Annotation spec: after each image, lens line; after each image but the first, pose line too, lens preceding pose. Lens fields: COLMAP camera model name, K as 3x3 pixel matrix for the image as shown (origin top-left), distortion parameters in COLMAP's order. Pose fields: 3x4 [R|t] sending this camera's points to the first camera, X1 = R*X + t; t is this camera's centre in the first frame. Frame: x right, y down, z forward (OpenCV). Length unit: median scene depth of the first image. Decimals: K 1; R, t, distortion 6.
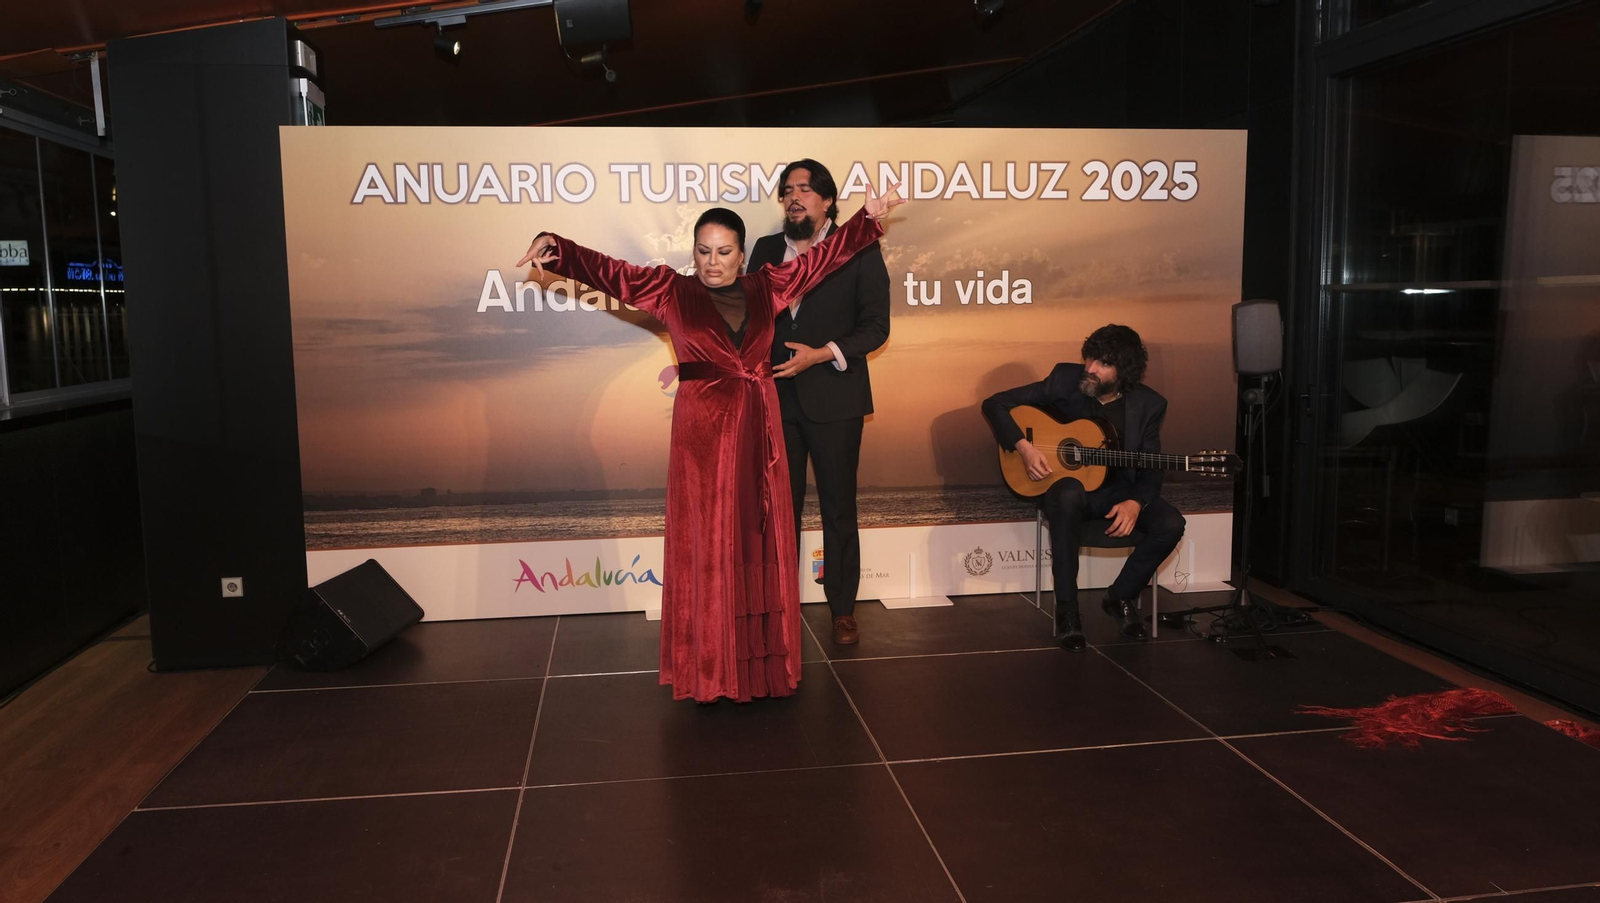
lens RADIAL K [[1237.4, 0, 808.8], [0, 1237.4, 450.3], [0, 0, 1]] dist [-0.021195, -0.000714]
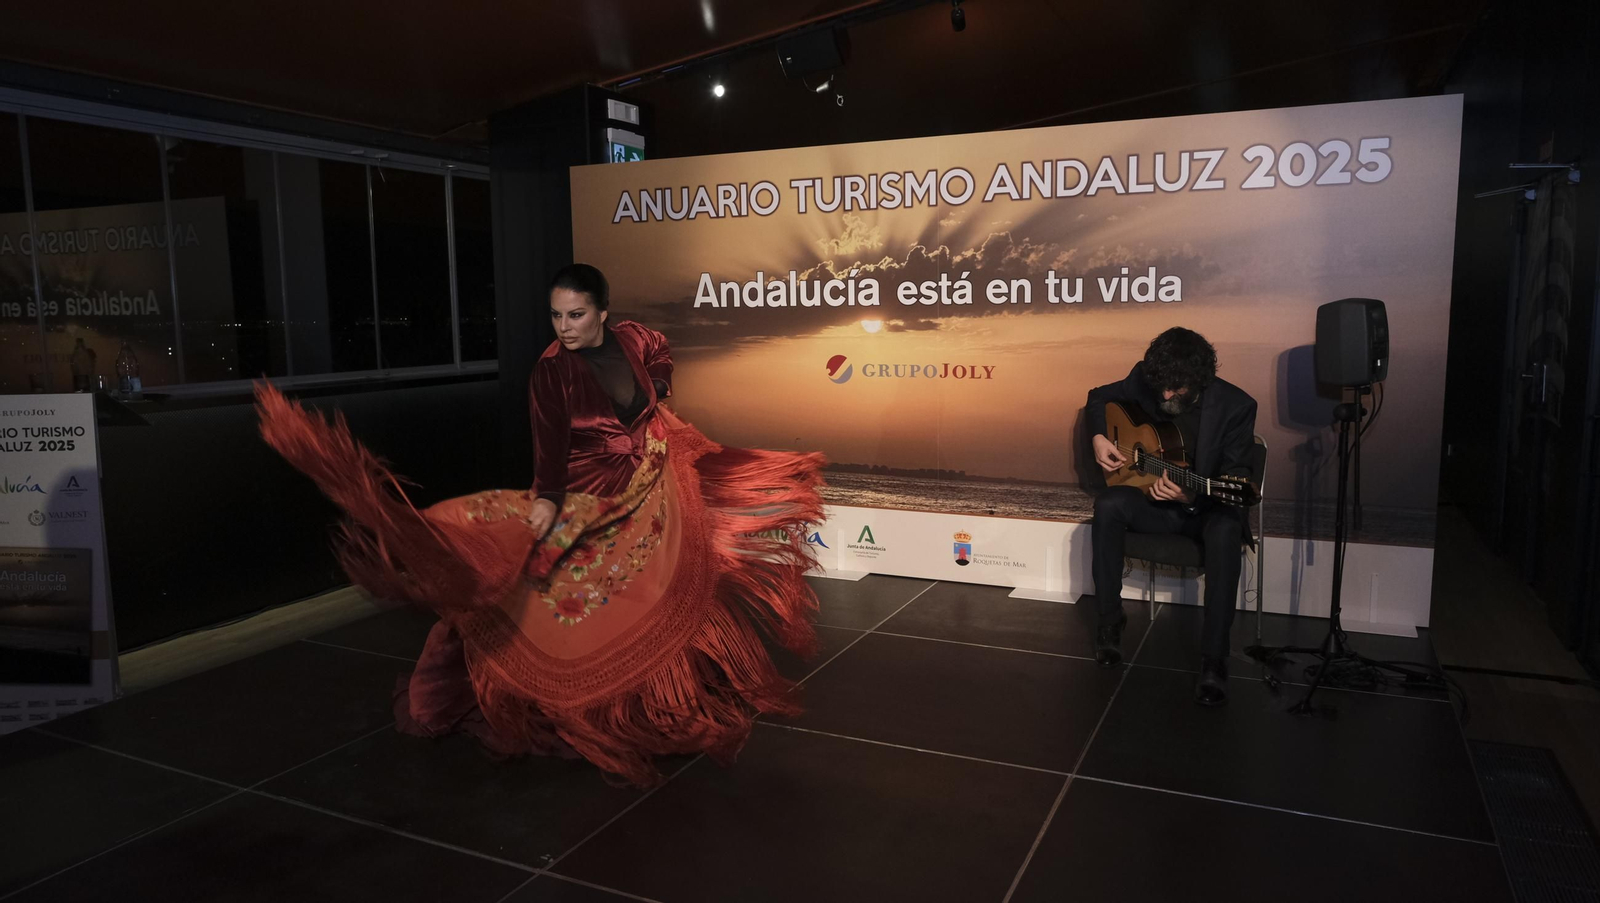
lens RADIAL K [[1081.4, 0, 800.0], [0, 1081.4, 451.5], [0, 0, 1]] dist [-0.030198, 0.013148]
pose [[0.831050, 0.078098, -0.550687, 0.409988], [-0.065172, 0.996946, 0.043034, -0.020895], [0.552366, 0.000126, 0.833601, 0.152509]]
